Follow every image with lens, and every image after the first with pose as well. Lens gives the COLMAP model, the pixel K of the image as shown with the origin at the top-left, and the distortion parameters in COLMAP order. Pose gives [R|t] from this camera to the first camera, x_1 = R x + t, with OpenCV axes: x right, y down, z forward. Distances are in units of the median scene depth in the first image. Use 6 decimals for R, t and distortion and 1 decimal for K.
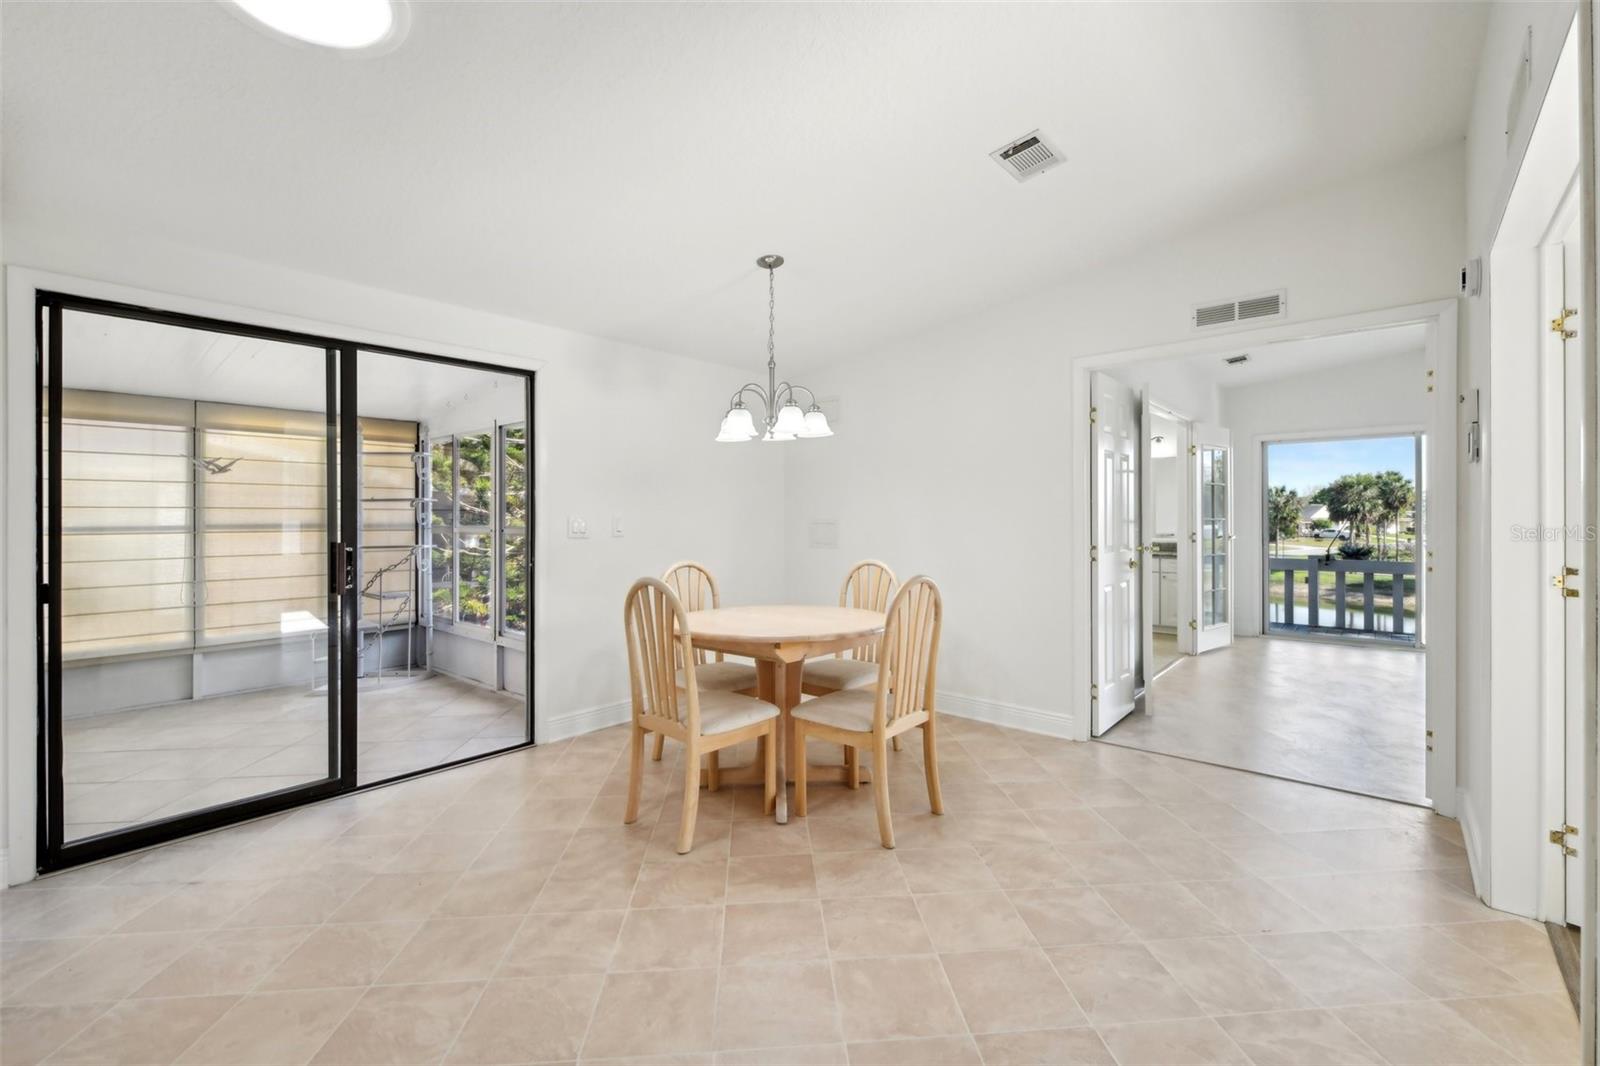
lens RADIAL K [[685.5, 0, 817.9], [0, 685.5, 516.4], [0, 0, 1]] dist [-0.000173, -0.000521]
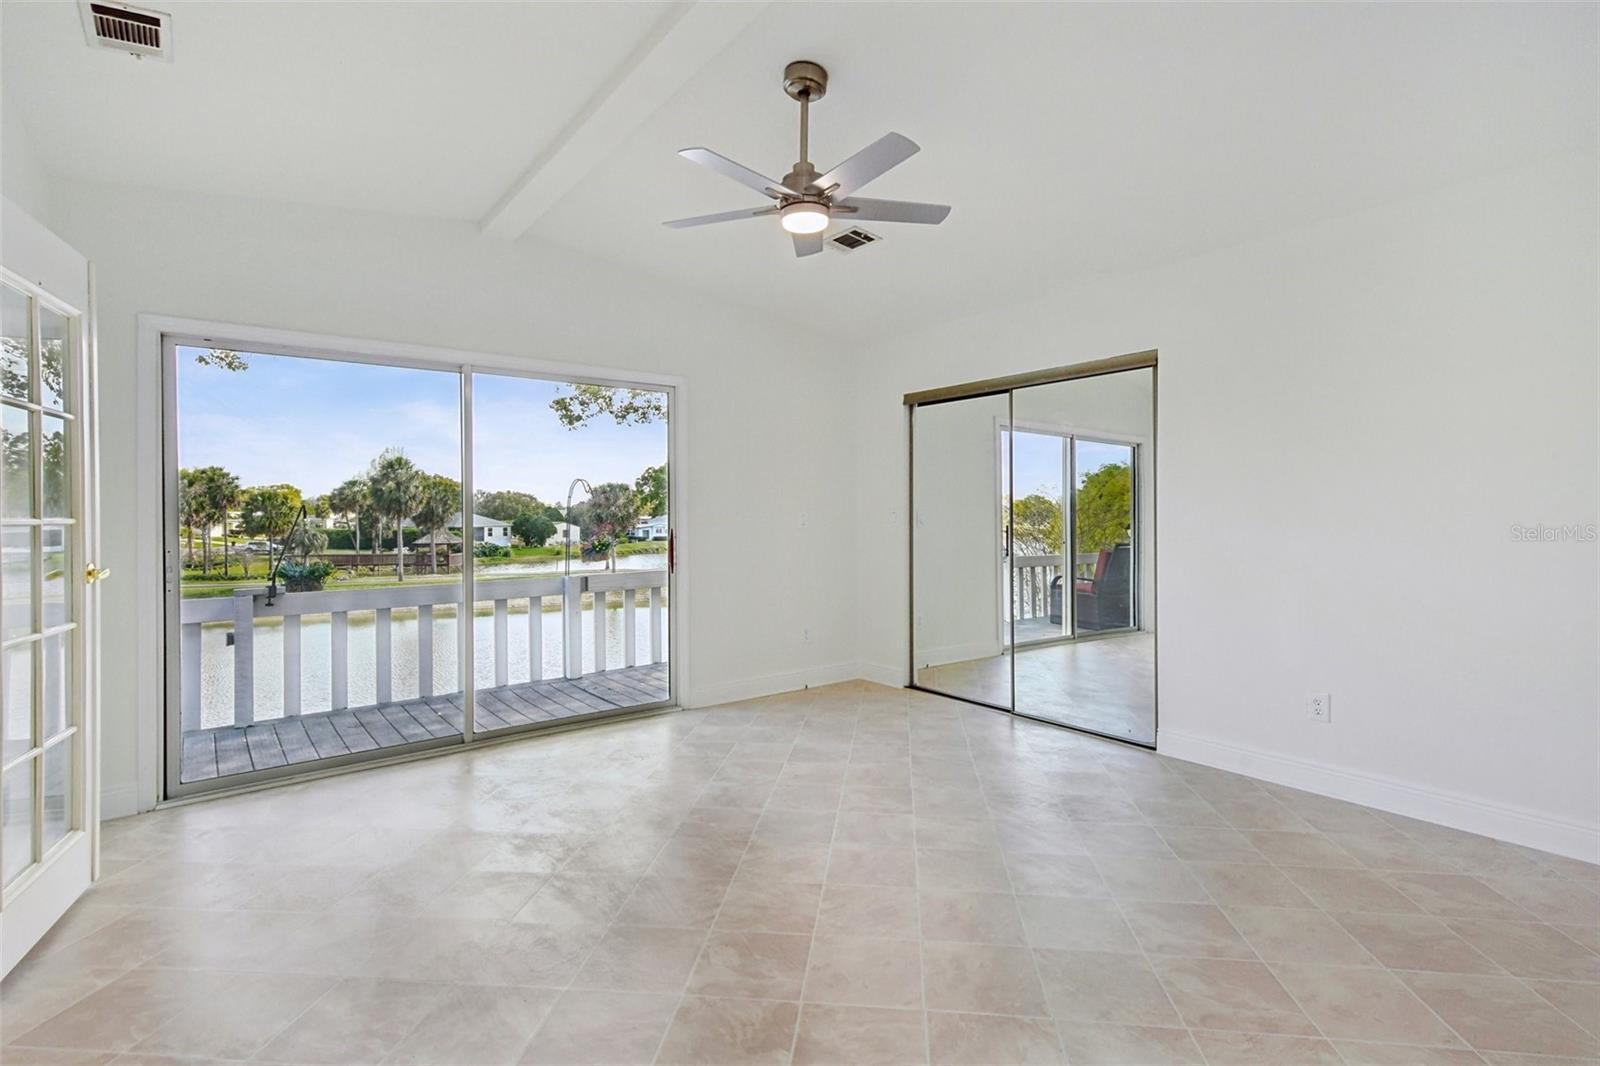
lens RADIAL K [[773.6, 0, 817.4], [0, 773.6, 531.6], [0, 0, 1]] dist [-0.003500, -0.000853]
pose [[0.203940, -0.022090, 0.978734, 0.447157], [0.003861, 0.999756, 0.021760, -0.001429], [-0.978976, -0.000658, 0.203976, 0.842999]]
